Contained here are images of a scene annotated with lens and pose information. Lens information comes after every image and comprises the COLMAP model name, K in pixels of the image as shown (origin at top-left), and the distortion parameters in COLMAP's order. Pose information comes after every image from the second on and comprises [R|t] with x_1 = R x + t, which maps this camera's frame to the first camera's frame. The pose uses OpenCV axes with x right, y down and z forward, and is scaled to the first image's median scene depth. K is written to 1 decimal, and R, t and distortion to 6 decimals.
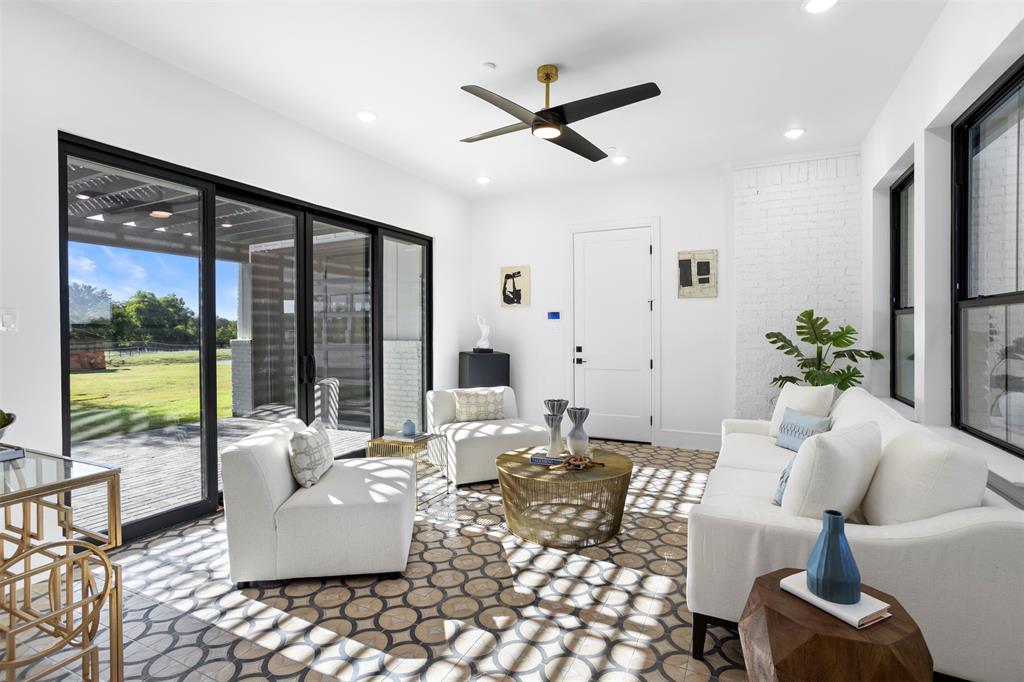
lens RADIAL K [[492.2, 0, 510.1], [0, 492.2, 332.0], [0, 0, 1]] dist [-0.016058, -0.000853]
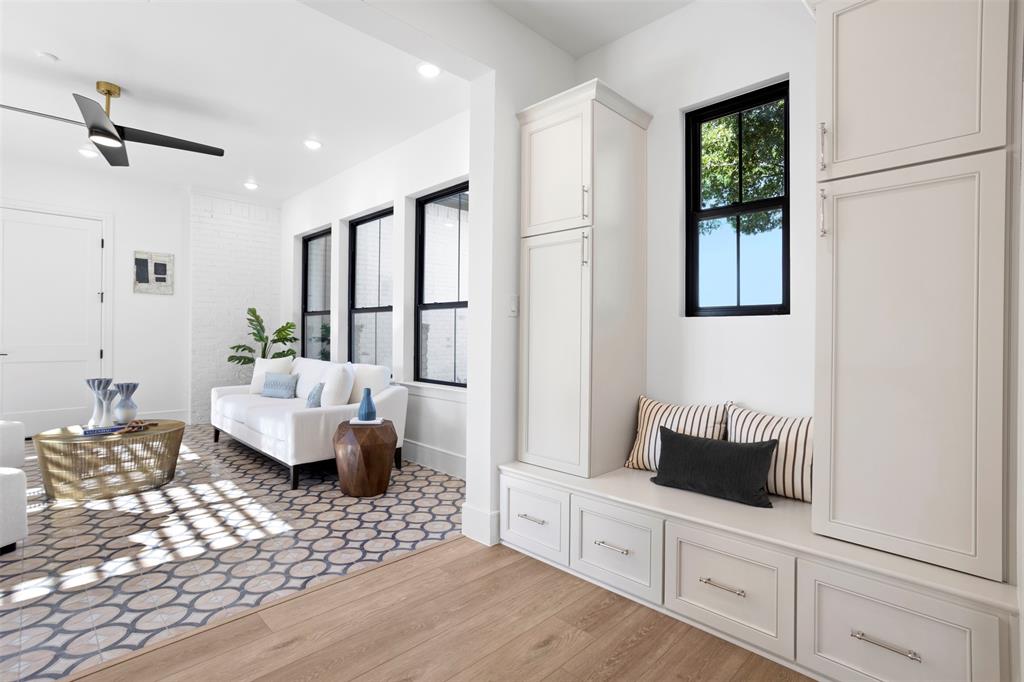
lens RADIAL K [[492.2, 0, 511.7], [0, 492.2, 335.7], [0, 0, 1]] dist [-0.016058, -0.000853]
pose [[0.327417, 0.002572, 0.944877, -0.423677], [-0.006968, 0.999976, -0.000308, 0.022292], [-0.944854, -0.006484, 0.327427, -0.158984]]
